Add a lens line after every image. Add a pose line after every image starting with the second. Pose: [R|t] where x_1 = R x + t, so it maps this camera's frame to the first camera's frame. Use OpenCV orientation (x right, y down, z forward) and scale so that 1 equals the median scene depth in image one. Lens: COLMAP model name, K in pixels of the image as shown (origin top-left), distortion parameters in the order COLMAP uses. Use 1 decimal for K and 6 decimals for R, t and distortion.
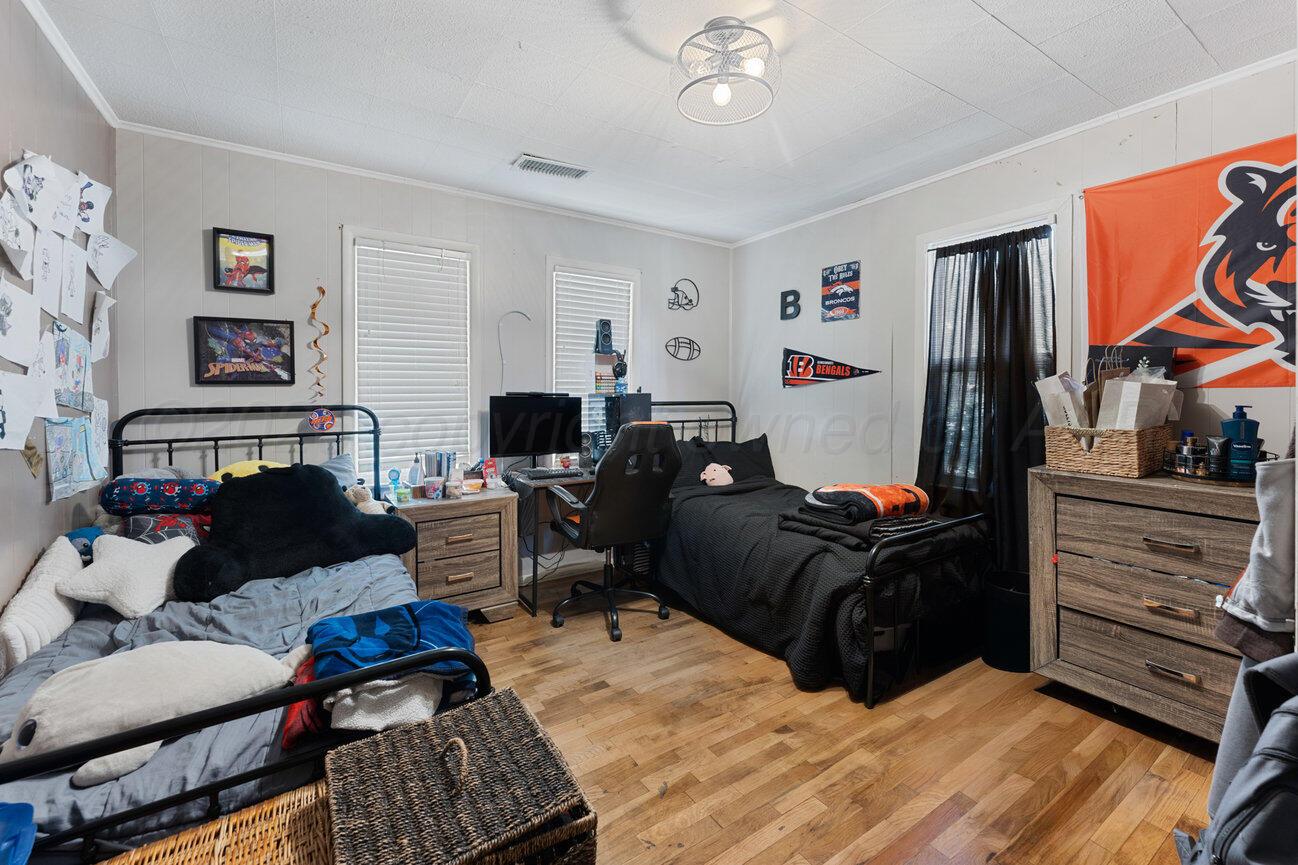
lens RADIAL K [[535.7, 0, 653.0], [0, 535.7, 397.8], [0, 0, 1]] dist [-0.000137, -0.000020]
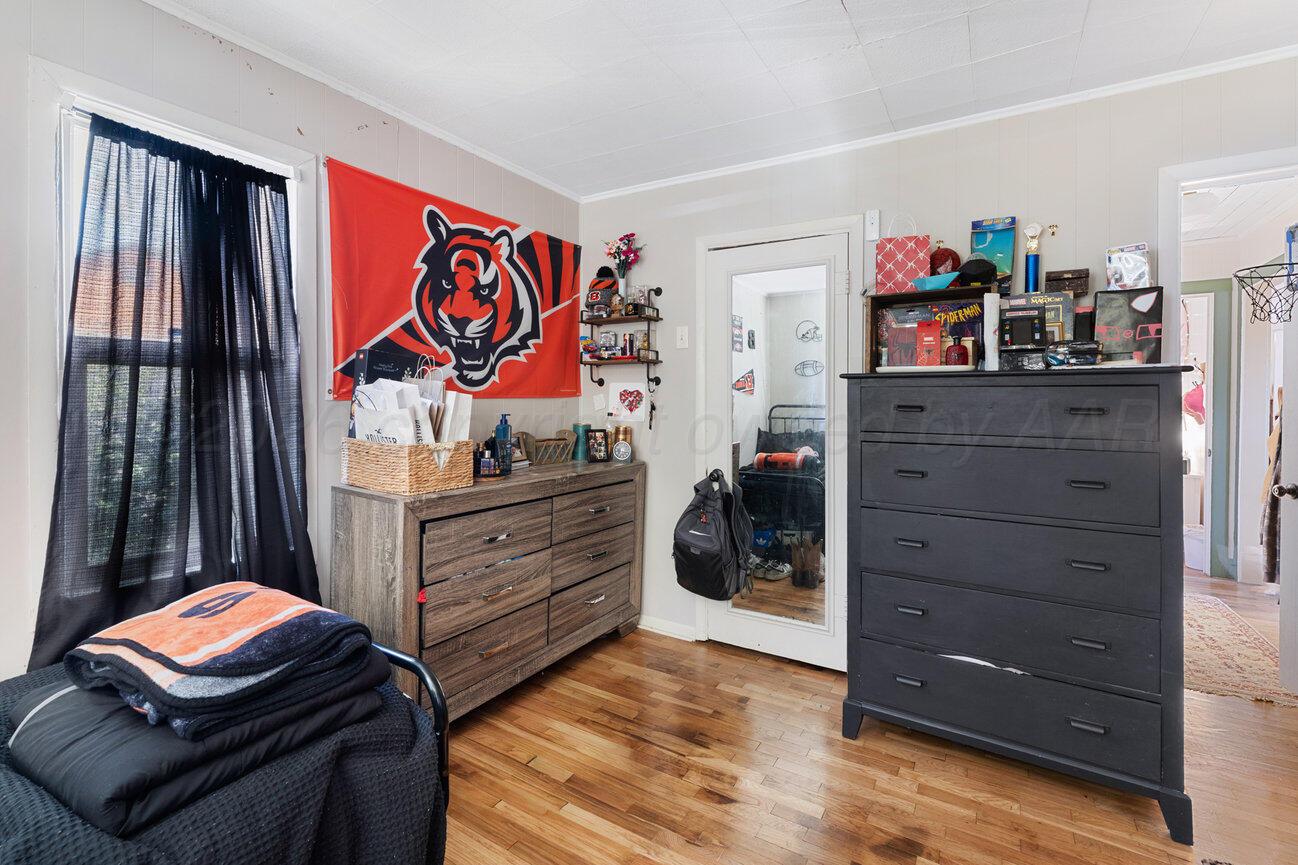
lens RADIAL K [[586.7, 0, 650.4], [0, 586.7, 406.5], [0, 0, 1]] dist [0.000227, 0.000106]
pose [[-0.423275, -0.011201, 0.905932, -0.268764], [0.005783, 0.999870, 0.015064, -0.019478], [-0.905983, 0.011616, -0.423155, 1.110983]]
